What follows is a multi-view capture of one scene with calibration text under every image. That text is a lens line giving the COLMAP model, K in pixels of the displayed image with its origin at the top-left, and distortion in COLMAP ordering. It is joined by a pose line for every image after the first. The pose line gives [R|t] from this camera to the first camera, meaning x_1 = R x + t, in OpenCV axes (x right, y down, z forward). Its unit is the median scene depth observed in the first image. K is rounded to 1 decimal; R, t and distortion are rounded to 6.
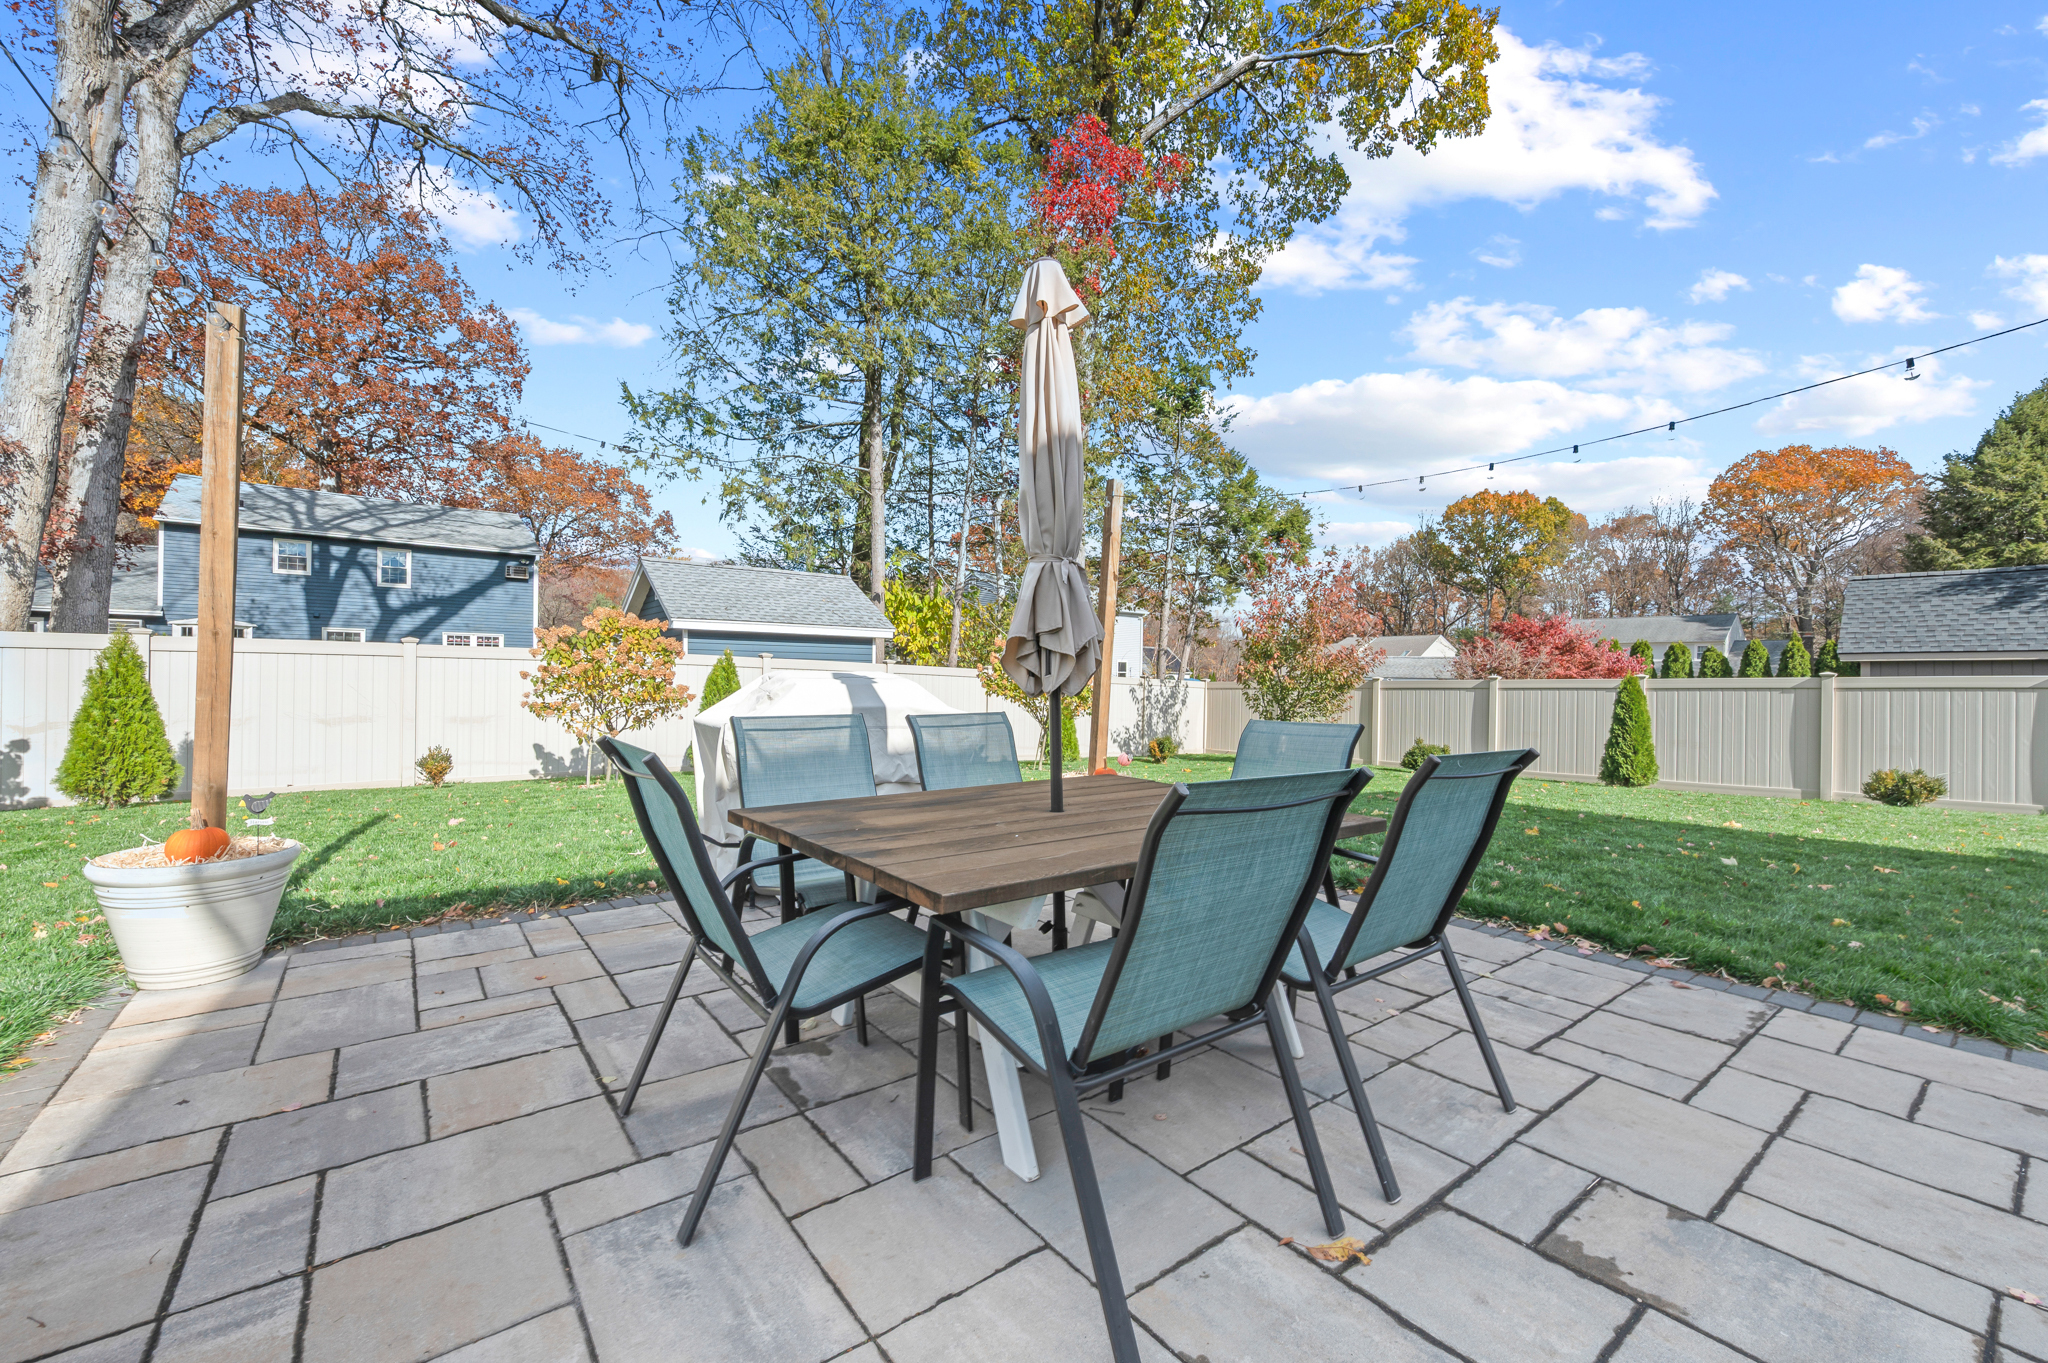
lens RADIAL K [[824.9, 0, 1024.0], [0, 824.9, 681.5], [0, 0, 1]] dist [-0.001609, -0.000086]
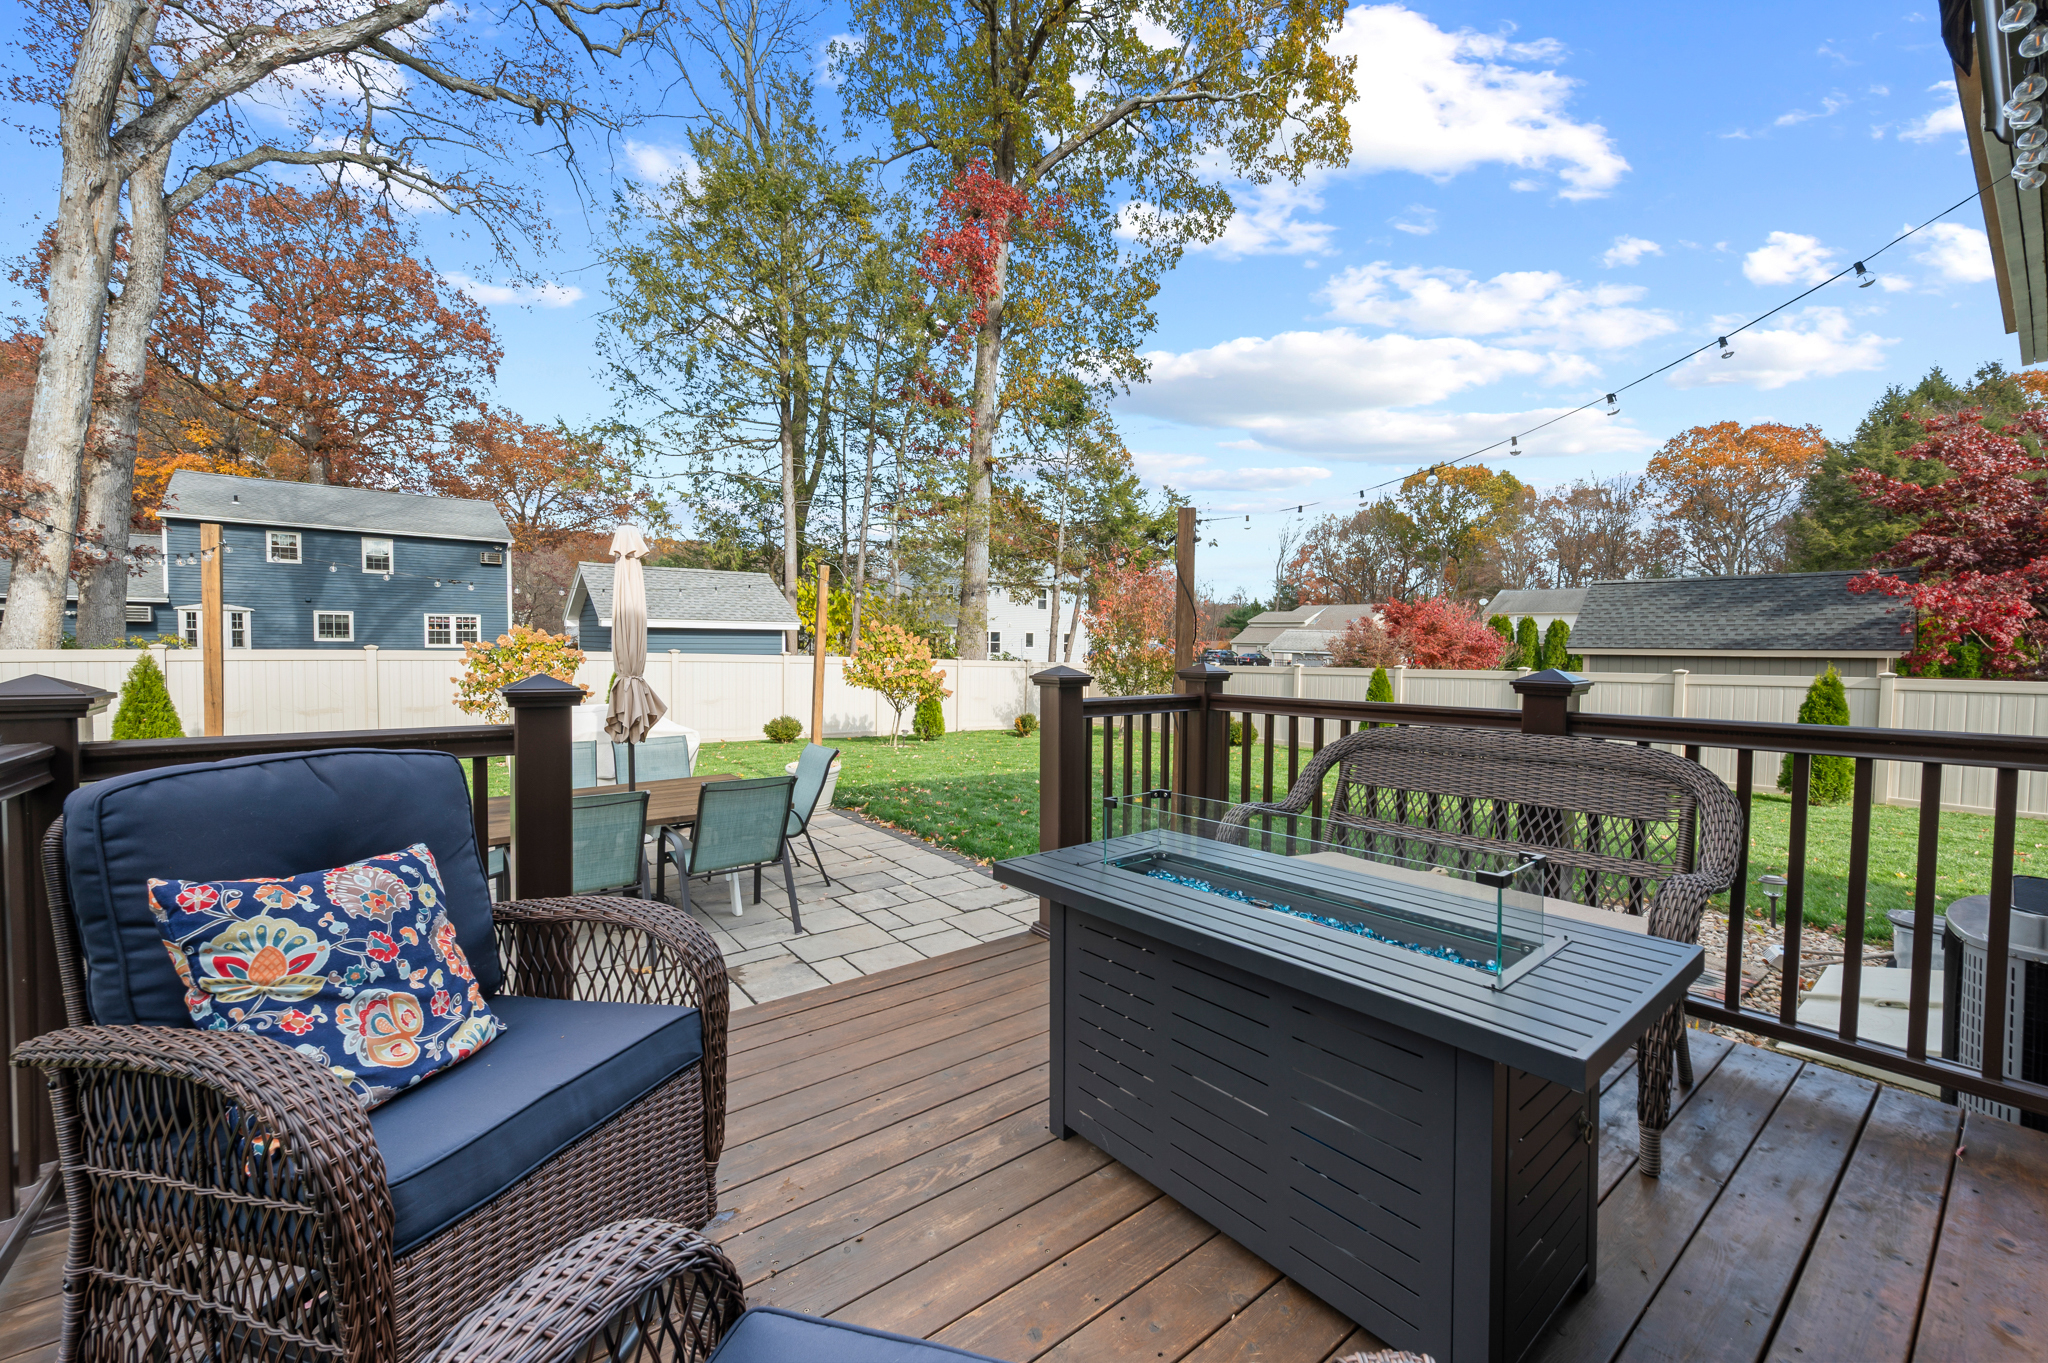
lens RADIAL K [[808.1, 0, 1025.3], [0, 808.1, 677.2], [0, 0, 1]] dist [0.000098, -0.000090]
pose [[0.999971, -0.001164, 0.007539, 0.106983], [0.000826, 0.999004, 0.044603, -0.025612], [-0.007583, -0.044596, 0.998976, -0.108148]]
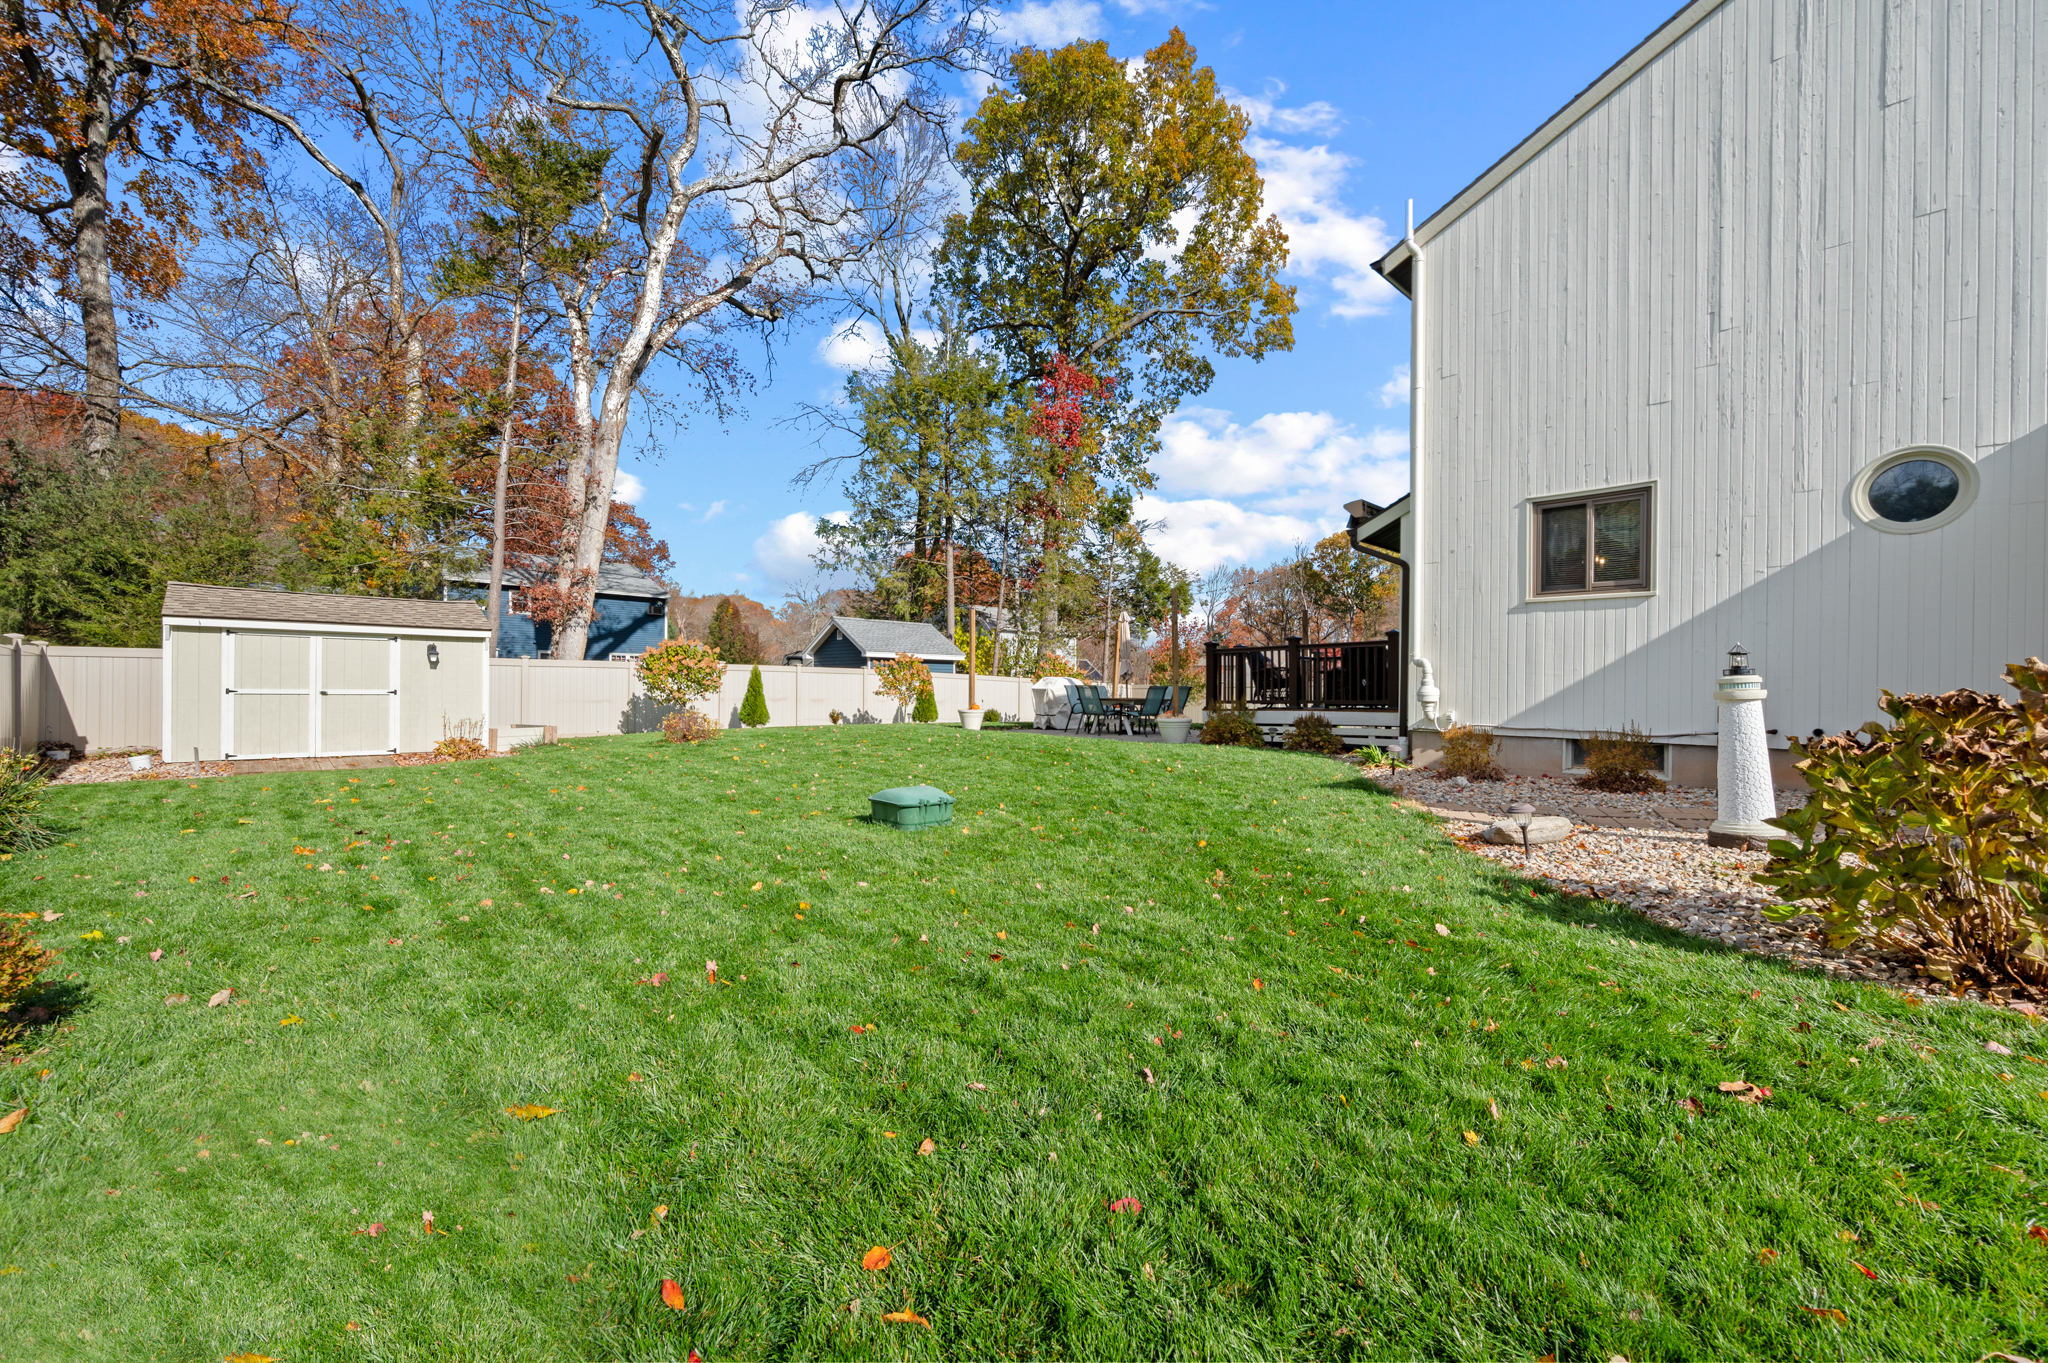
lens RADIAL K [[824.9, 0, 1024.0], [0, 824.9, 681.5], [0, 0, 1]] dist [-0.001609, -0.000086]
pose [[0.994164, -0.003651, 0.107817, -0.148680], [0.004825, 0.999932, -0.010634, 0.008697], [-0.107771, 0.011092, 0.994114, -0.548904]]
